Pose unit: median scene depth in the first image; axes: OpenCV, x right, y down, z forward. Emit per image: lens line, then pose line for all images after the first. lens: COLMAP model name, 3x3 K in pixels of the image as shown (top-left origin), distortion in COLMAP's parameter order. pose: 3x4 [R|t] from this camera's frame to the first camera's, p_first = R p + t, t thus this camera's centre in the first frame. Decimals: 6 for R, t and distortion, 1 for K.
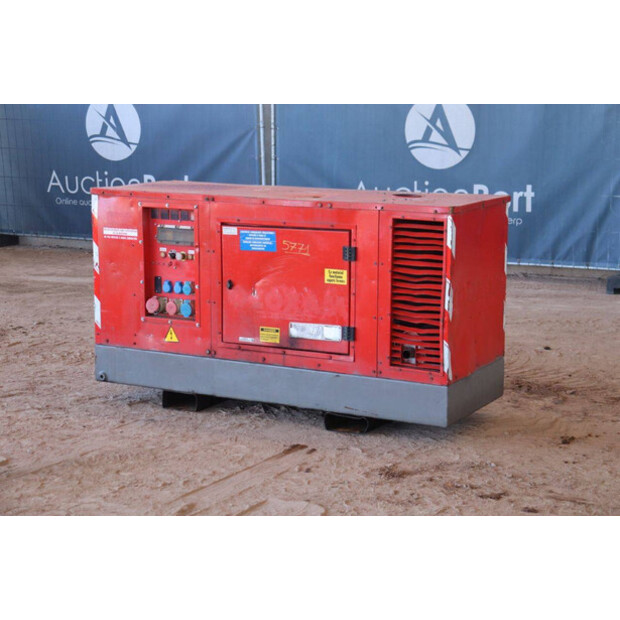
lens RADIAL K [[1245.1, 0, 312.9], [0, 1245.1, 305.2], [0, 0, 1]] dist [0.289336, 0.000000]
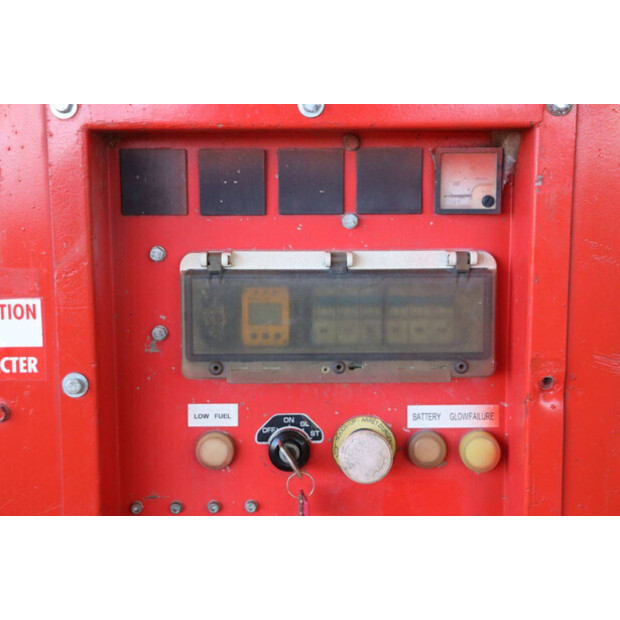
lens RADIAL K [[1016.6, 0, 314.1], [0, 1016.6, 314.7], [0, 0, 1]] dist [0.118860, 0.000000]
pose [[0.873768, -0.080048, 0.479710, -0.171005], [0.085076, 0.996311, 0.011291, -0.058173], [-0.478844, 0.030946, 0.877354, 0.902829]]
